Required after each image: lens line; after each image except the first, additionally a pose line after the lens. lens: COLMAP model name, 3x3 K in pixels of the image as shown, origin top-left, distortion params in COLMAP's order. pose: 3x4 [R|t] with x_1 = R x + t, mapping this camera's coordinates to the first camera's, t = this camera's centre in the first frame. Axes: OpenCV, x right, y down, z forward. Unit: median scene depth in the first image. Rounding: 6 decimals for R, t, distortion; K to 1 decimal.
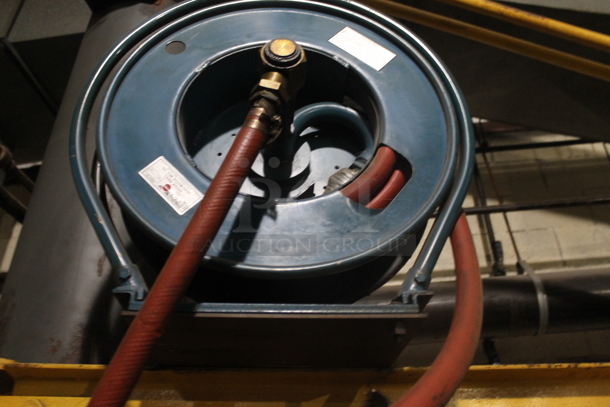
lens RADIAL K [[513.6, 0, 305.0], [0, 513.6, 203.5], [0, 0, 1]] dist [-0.163325, 0.126181]
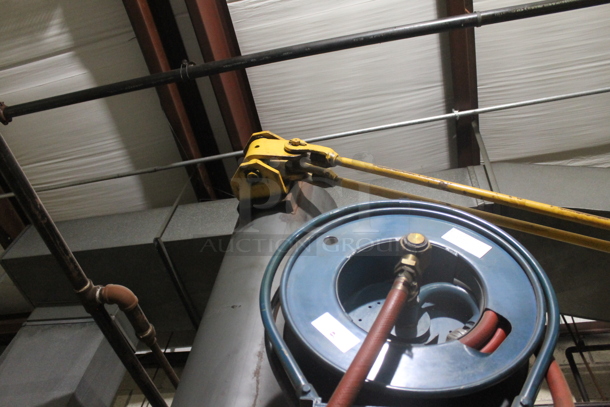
lens RADIAL K [[513.6, 0, 305.0], [0, 513.6, 203.5], [0, 0, 1]] dist [-0.163325, 0.126181]
pose [[0.986028, -0.010034, -0.166279, -0.098024], [-0.056866, 0.917947, -0.392605, 0.171714], [0.156575, 0.396576, 0.904551, -0.373543]]
